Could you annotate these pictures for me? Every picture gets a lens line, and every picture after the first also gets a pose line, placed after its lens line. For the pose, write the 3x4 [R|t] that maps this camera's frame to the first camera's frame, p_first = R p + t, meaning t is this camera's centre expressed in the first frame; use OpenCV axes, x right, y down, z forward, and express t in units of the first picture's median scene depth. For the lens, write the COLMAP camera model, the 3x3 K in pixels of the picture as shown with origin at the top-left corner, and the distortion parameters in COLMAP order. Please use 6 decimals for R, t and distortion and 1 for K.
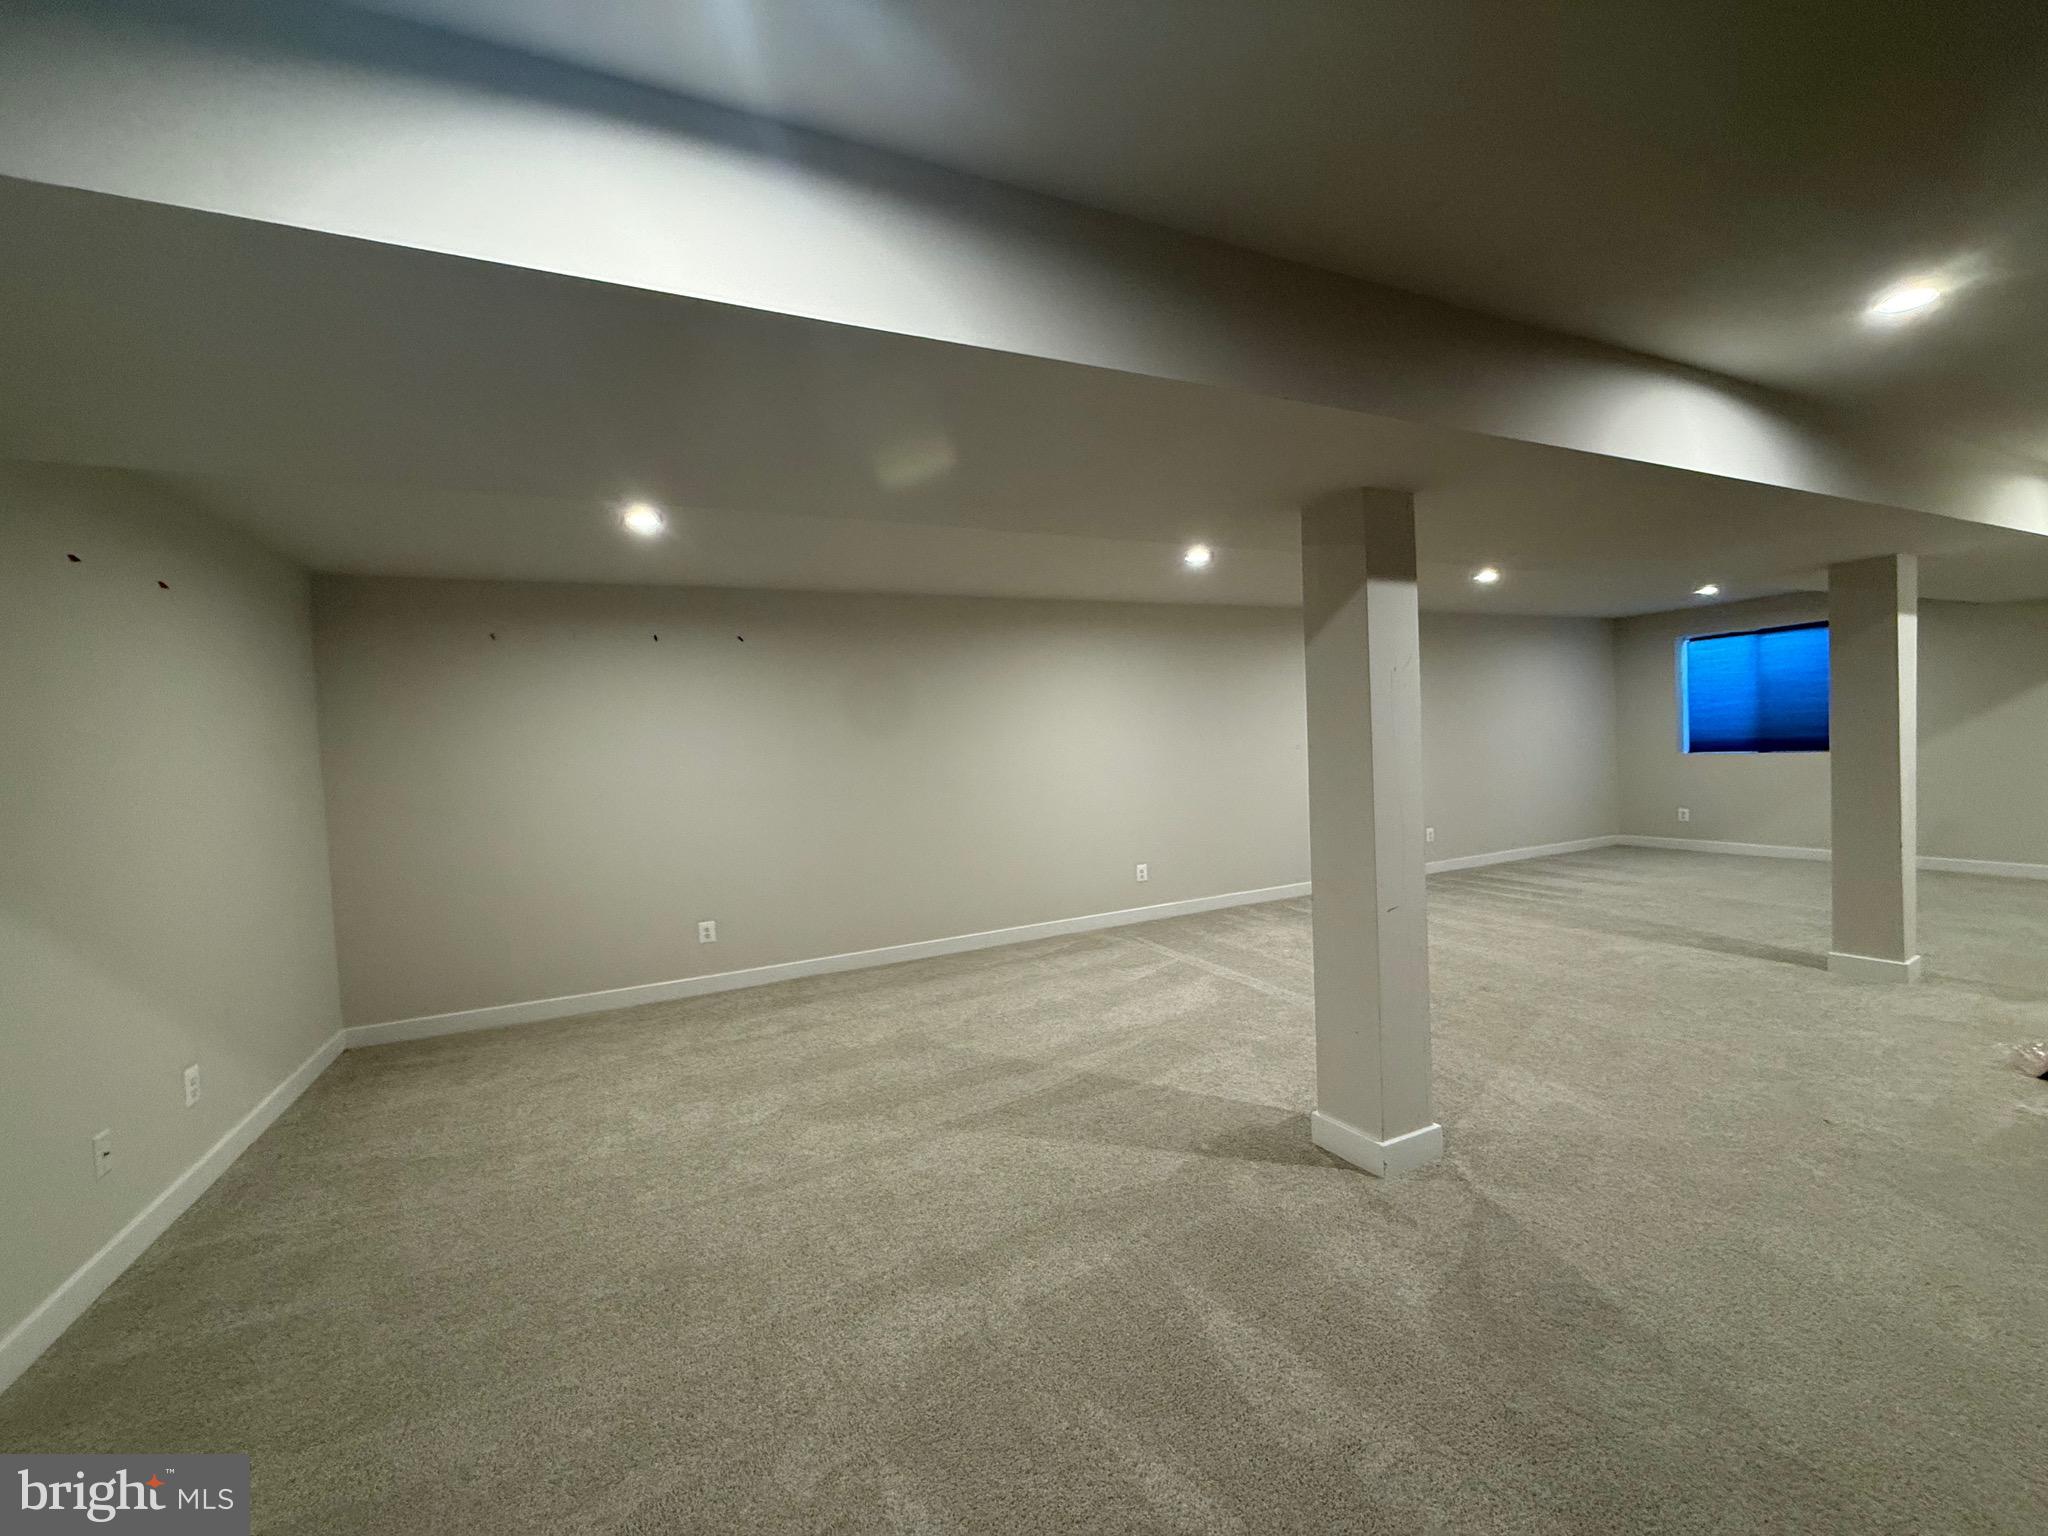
lens RADIAL K [[819.5, 0, 1020.4], [0, 819.5, 766.6], [0, 0, 1]] dist [0.001120, 0.000403]
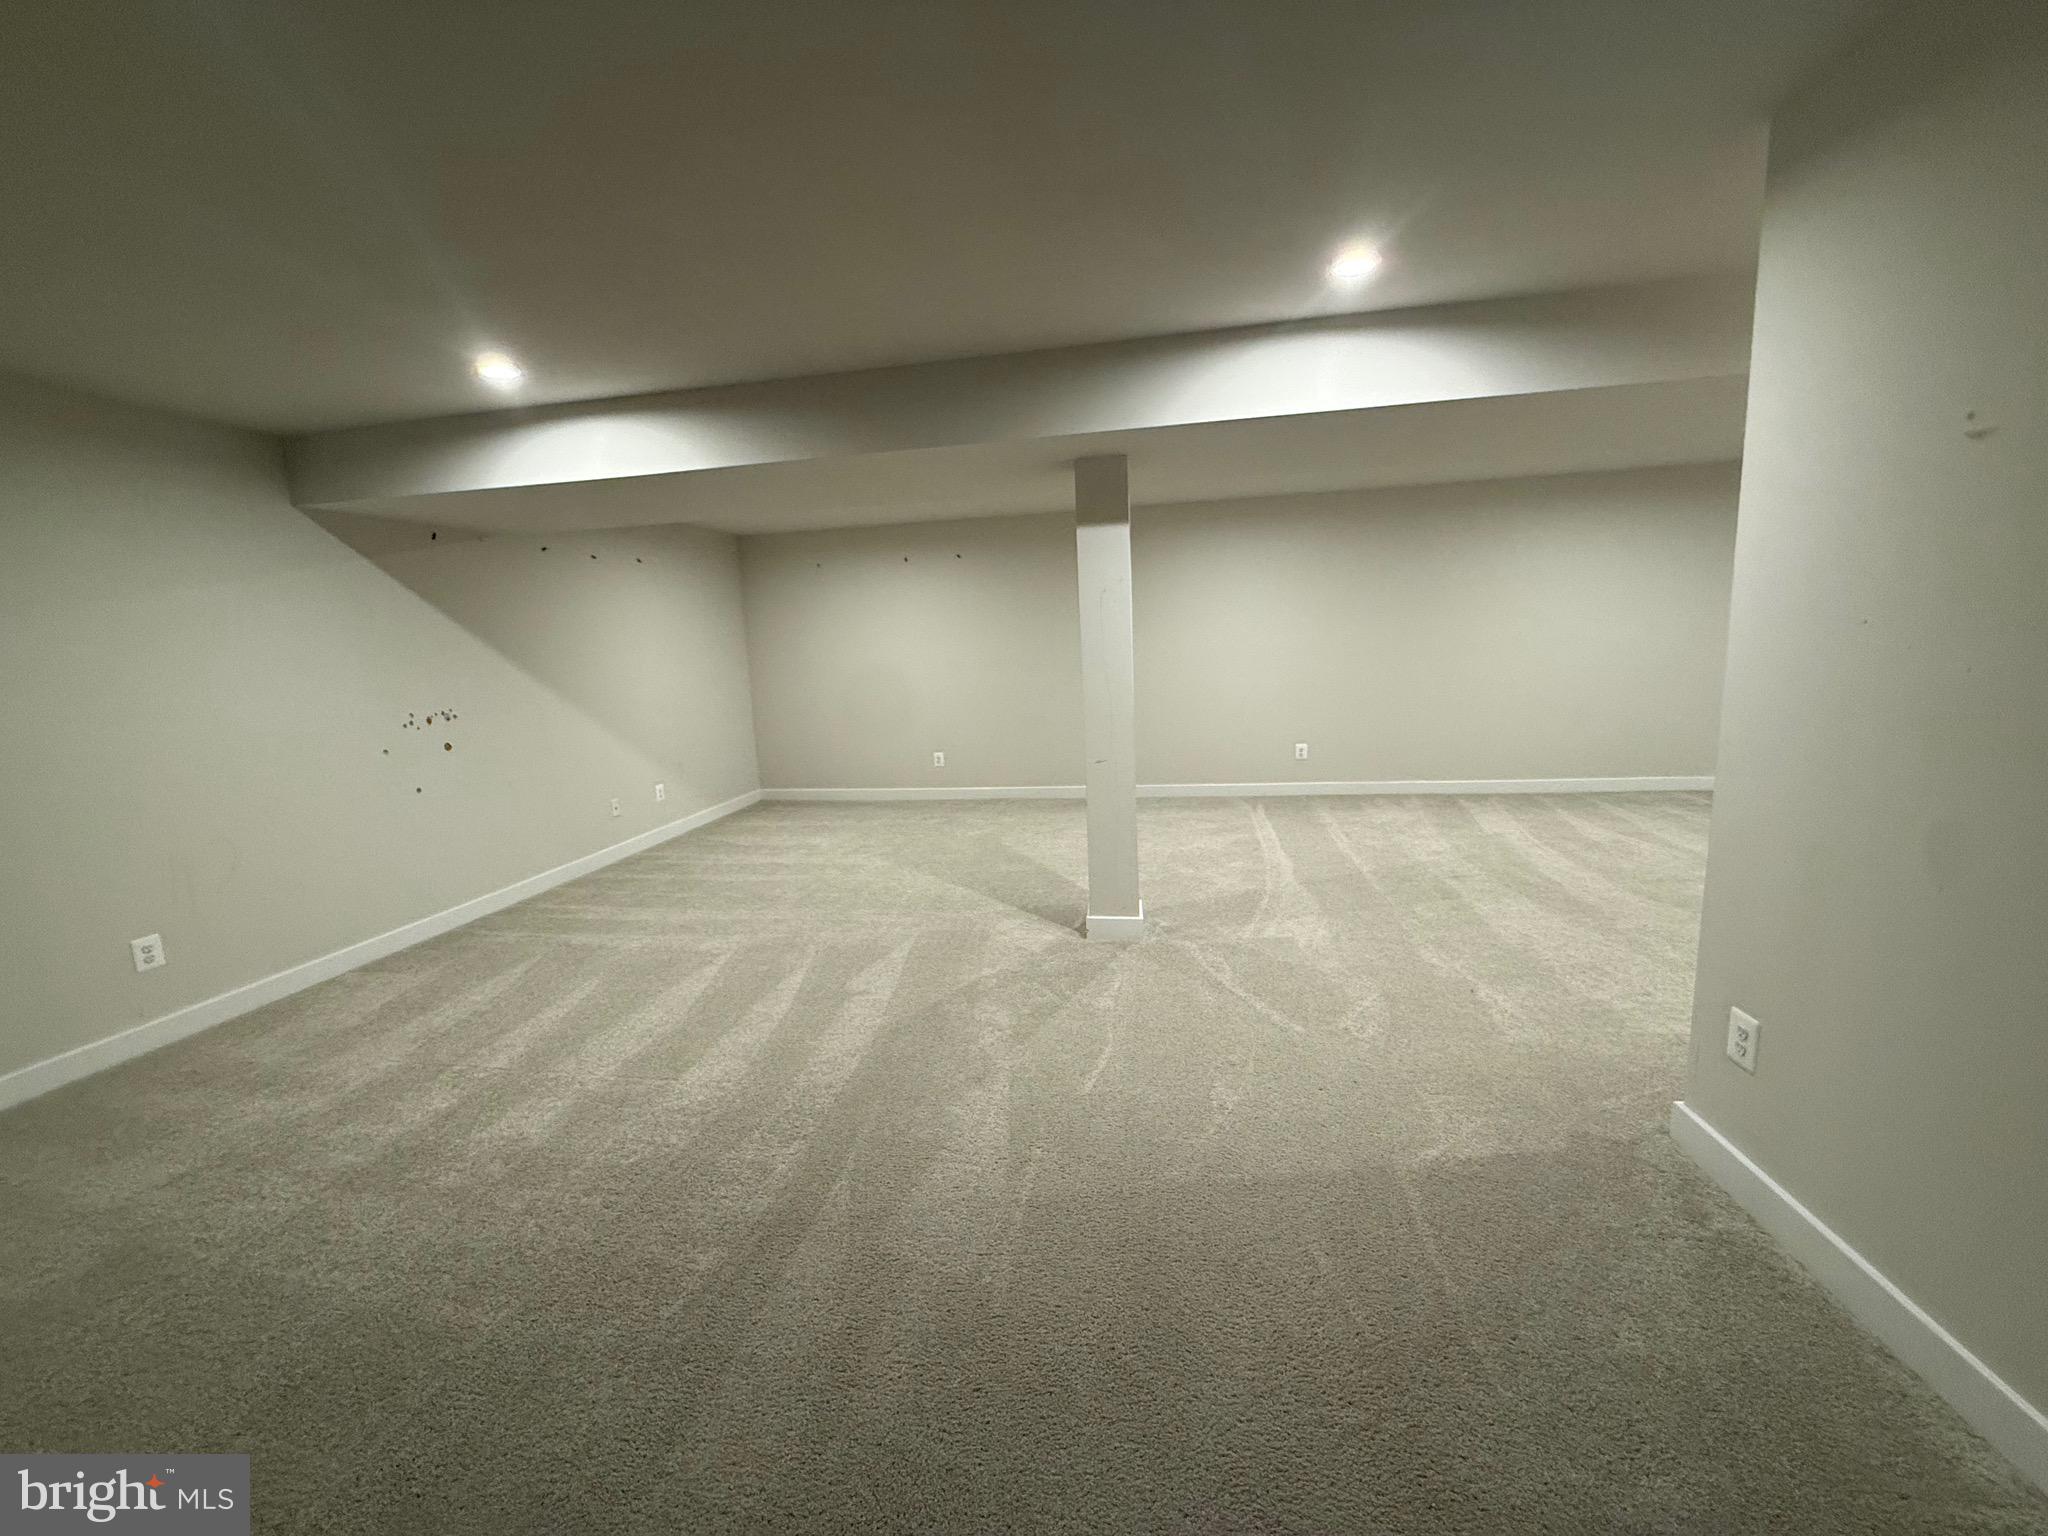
lens RADIAL K [[819.5, 0, 1020.4], [0, 819.5, 766.6], [0, 0, 1]] dist [0.001120, 0.000403]
pose [[0.818293, 0.099005, -0.566211, 0.718553], [-0.009832, 0.987321, 0.158429, -0.029656], [0.574717, -0.124075, 0.808892, -0.154692]]
